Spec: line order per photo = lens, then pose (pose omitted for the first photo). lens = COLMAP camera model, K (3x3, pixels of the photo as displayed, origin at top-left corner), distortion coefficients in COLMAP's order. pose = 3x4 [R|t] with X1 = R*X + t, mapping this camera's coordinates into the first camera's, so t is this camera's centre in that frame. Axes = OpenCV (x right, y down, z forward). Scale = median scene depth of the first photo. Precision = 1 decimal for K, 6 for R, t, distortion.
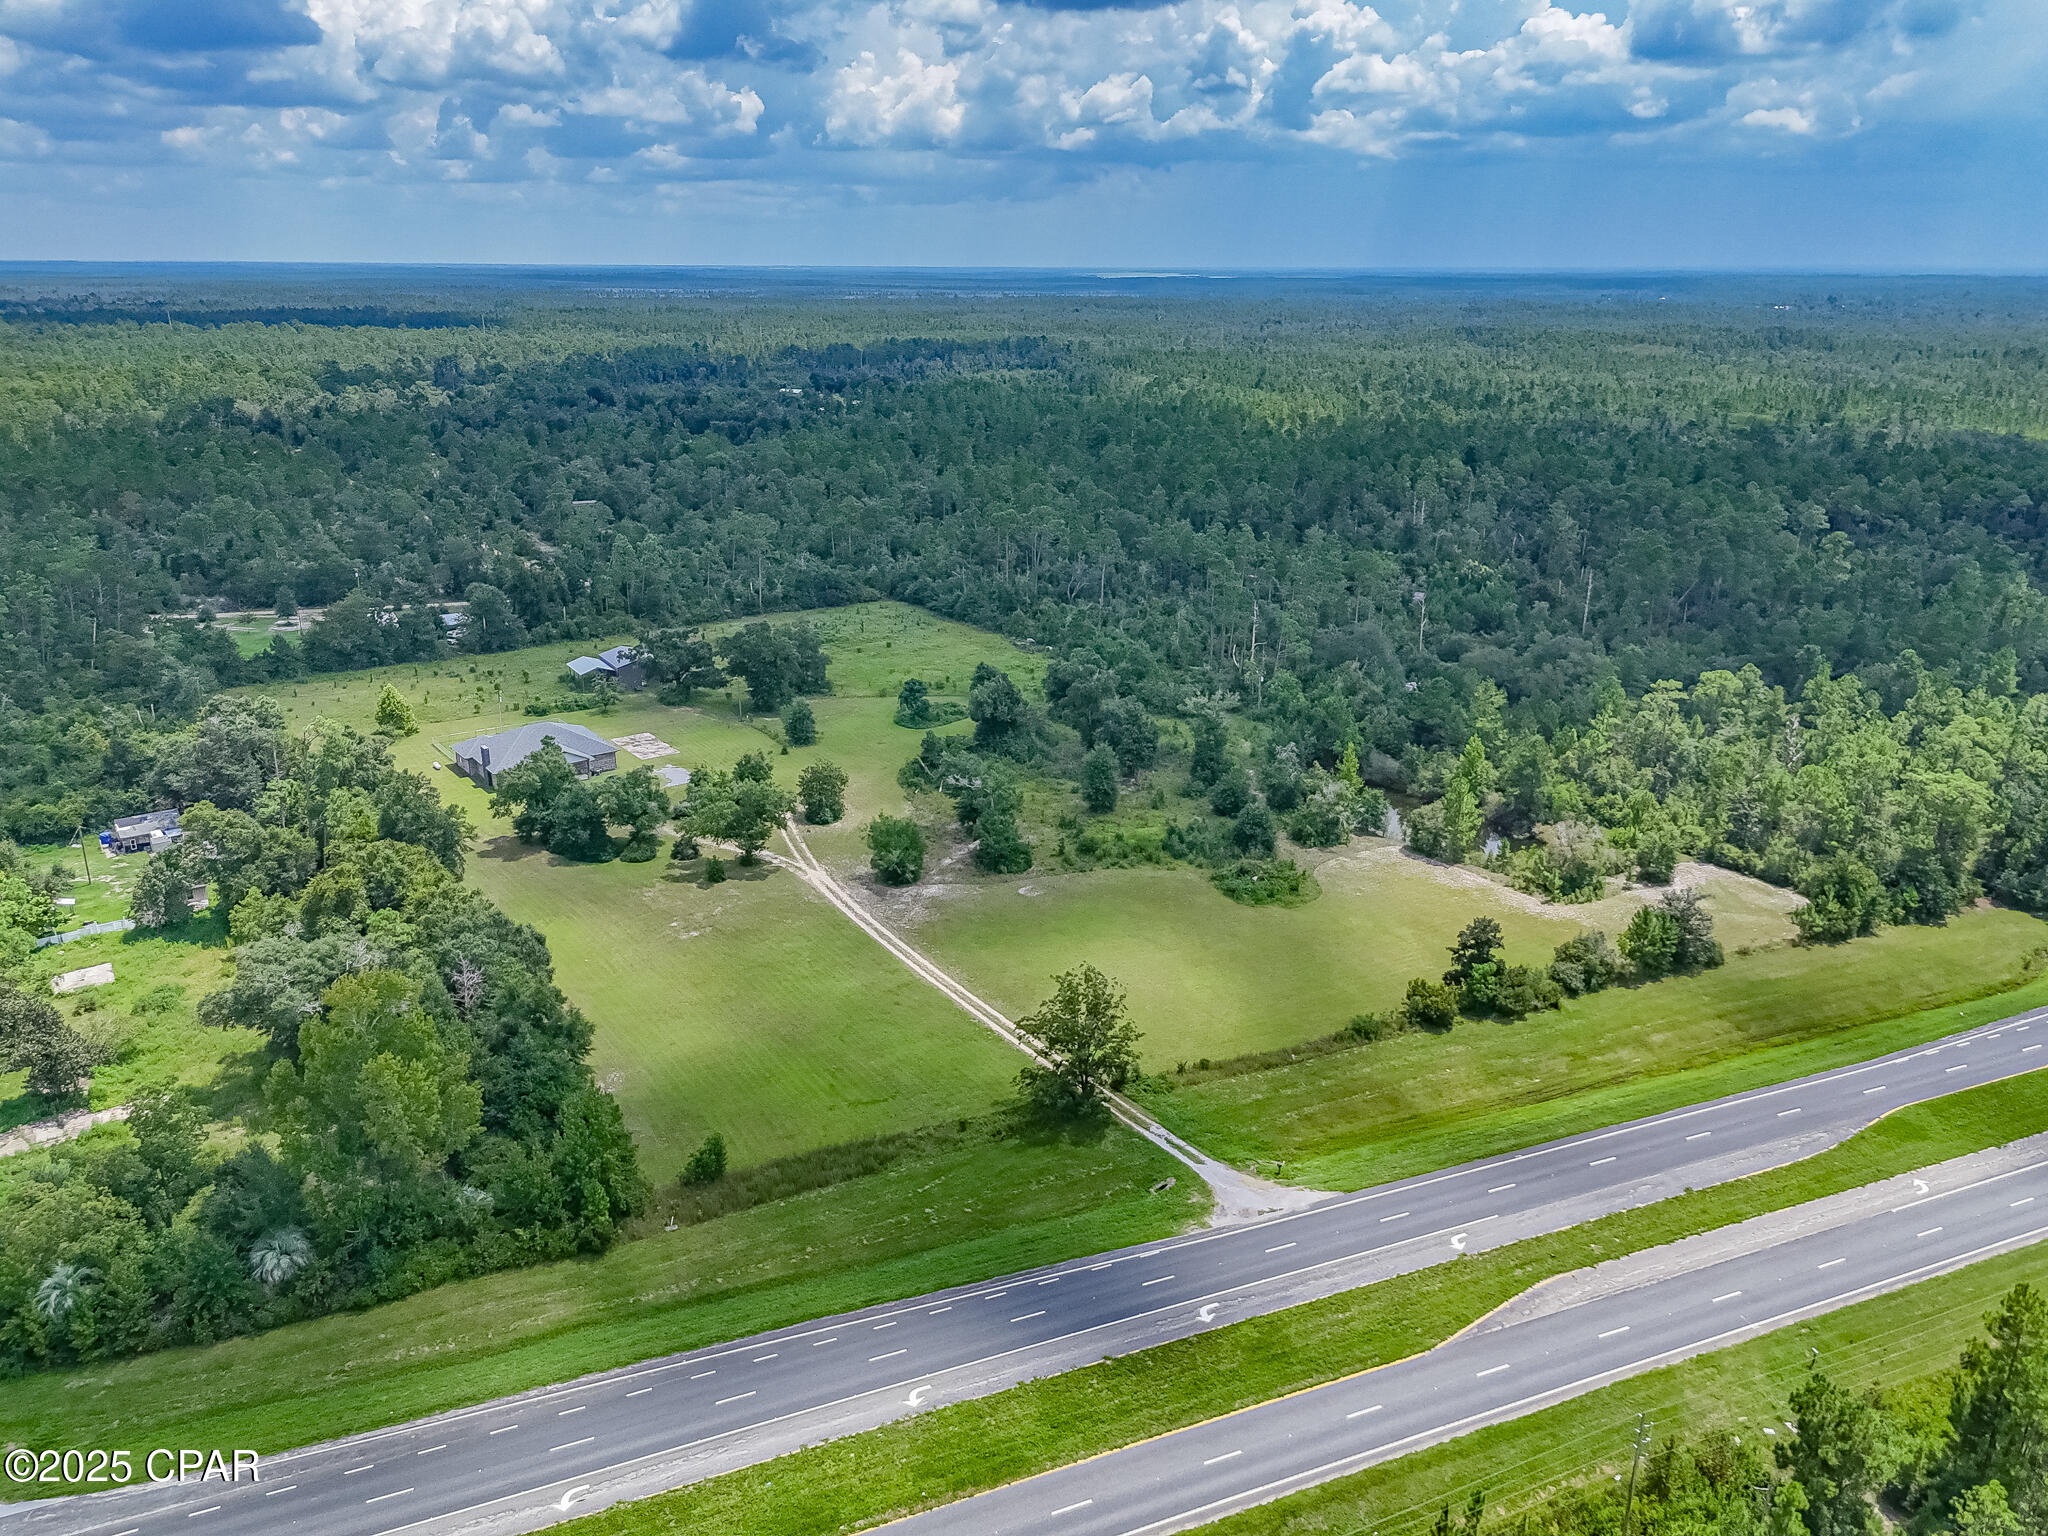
lens RADIAL K [[1503.2, 0, 1028.1], [0, 1503.2, 792.2], [0, 0, 1]] dist [0.056551, -0.043679]
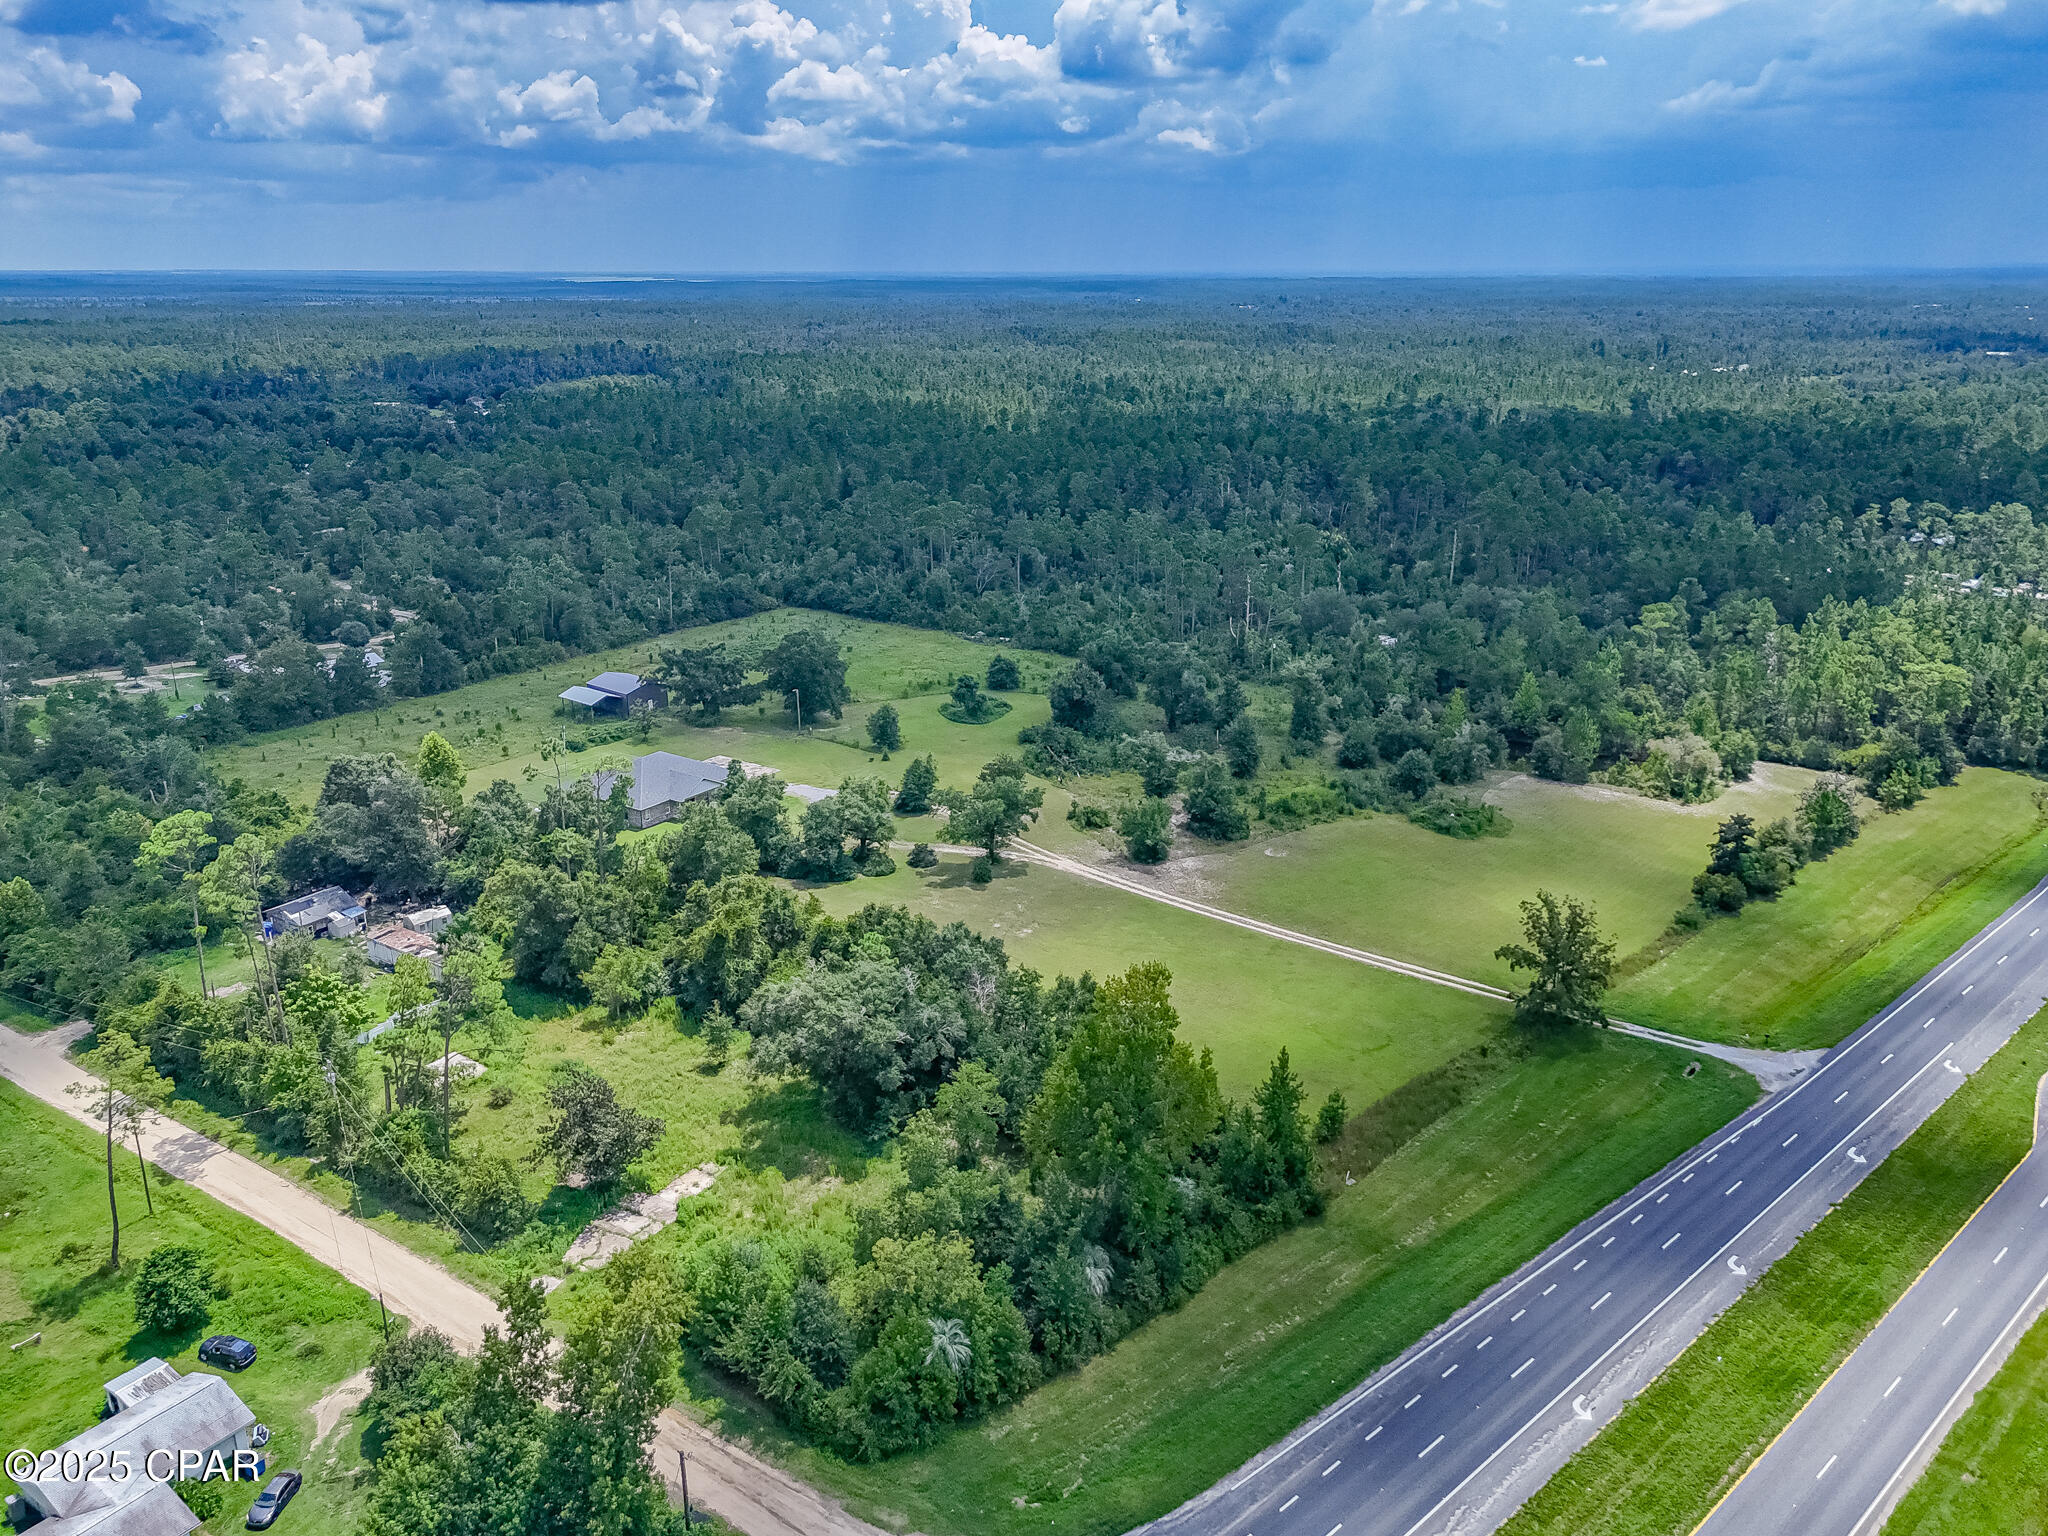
lens RADIAL K [[1515.1, 0, 1020.6], [0, 1515.1, 764.8], [0, 0, 1]] dist [0.059926, -0.048328]
pose [[0.944803, -0.107896, 0.309363, -0.324889], [0.114229, 0.993452, -0.002376, -0.008337], [-0.307081, 0.037583, 0.950941, 0.028872]]
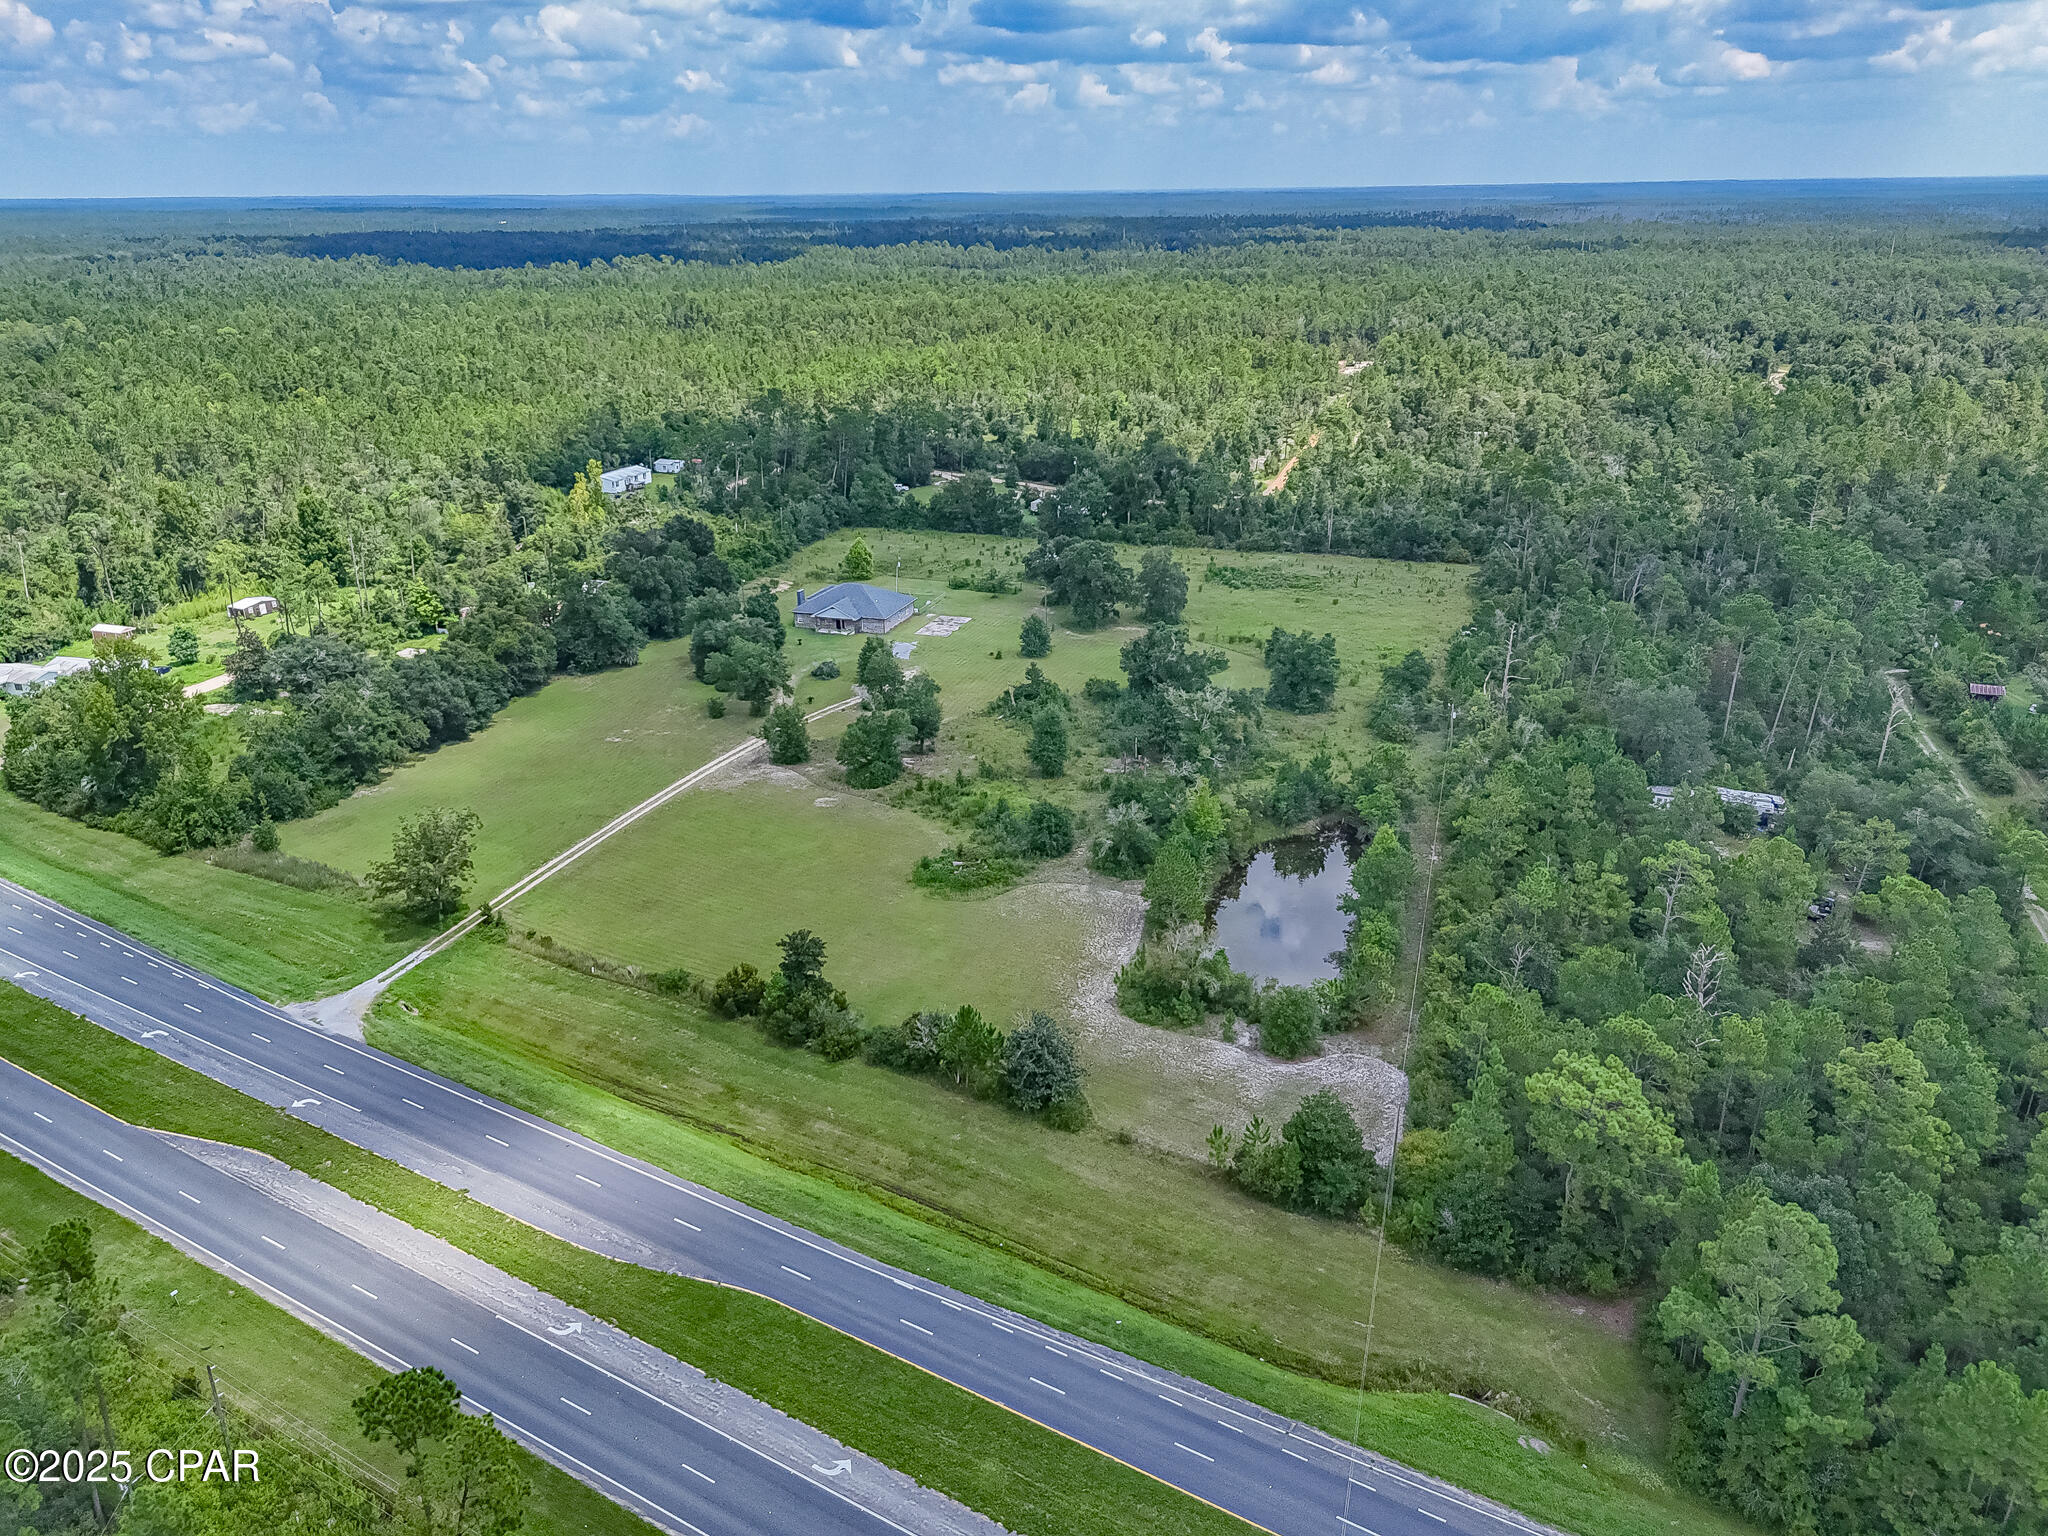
lens RADIAL K [[1503.2, 0, 1028.1], [0, 1503.2, 792.2], [0, 0, 1]] dist [0.056551, -0.043679]
pose [[0.578773, 0.295552, -0.760046, 0.587489], [-0.258172, 0.950482, 0.173007, -0.106042], [0.773543, 0.096091, 0.626417, 0.297845]]
